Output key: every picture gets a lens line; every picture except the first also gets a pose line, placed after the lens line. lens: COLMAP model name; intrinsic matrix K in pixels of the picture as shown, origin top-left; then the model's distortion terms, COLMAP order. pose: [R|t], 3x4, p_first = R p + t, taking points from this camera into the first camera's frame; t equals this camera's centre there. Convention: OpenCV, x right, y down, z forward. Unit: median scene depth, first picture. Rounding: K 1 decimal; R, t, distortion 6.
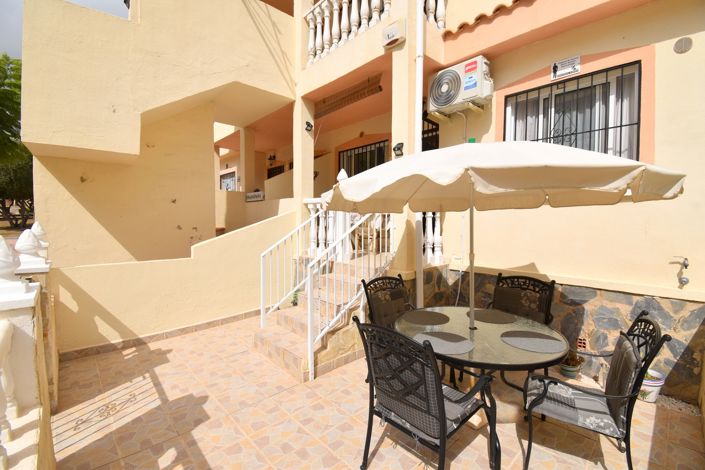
lens RADIAL K [[310.9, 0, 353.9], [0, 310.9, 231.5], [0, 0, 1]] dist [0.023151, -0.025742]
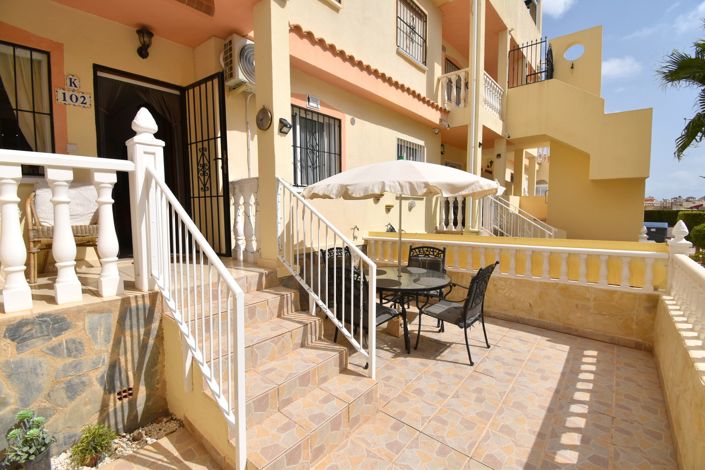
lens RADIAL K [[310.9, 0, 353.9], [0, 310.9, 231.5], [0, 0, 1]] dist [0.023151, -0.025742]
pose [[-0.120522, -0.079093, 0.989555, -0.996900], [0.044750, 0.995375, 0.085008, -0.054239], [-0.991702, 0.054528, -0.116425, 1.222391]]
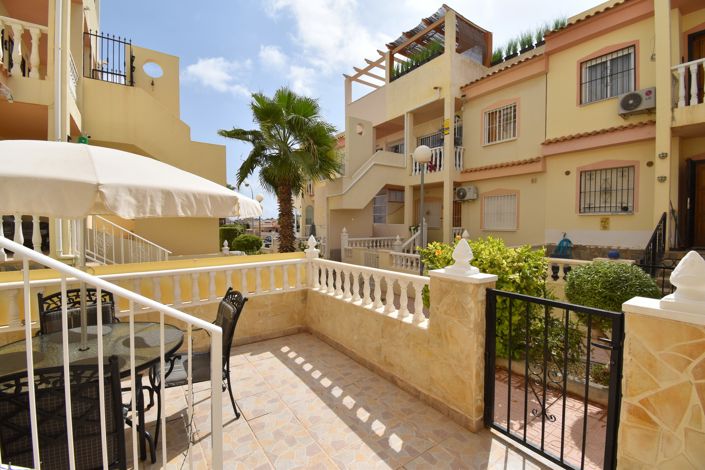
lens RADIAL K [[310.9, 0, 353.9], [0, 310.9, 231.5], [0, 0, 1]] dist [0.023151, -0.025742]
pose [[-0.992726, -0.013125, 0.119682, -0.425611], [-0.005207, 0.997791, 0.066231, -0.076873], [-0.120287, 0.065126, -0.990601, 1.539794]]
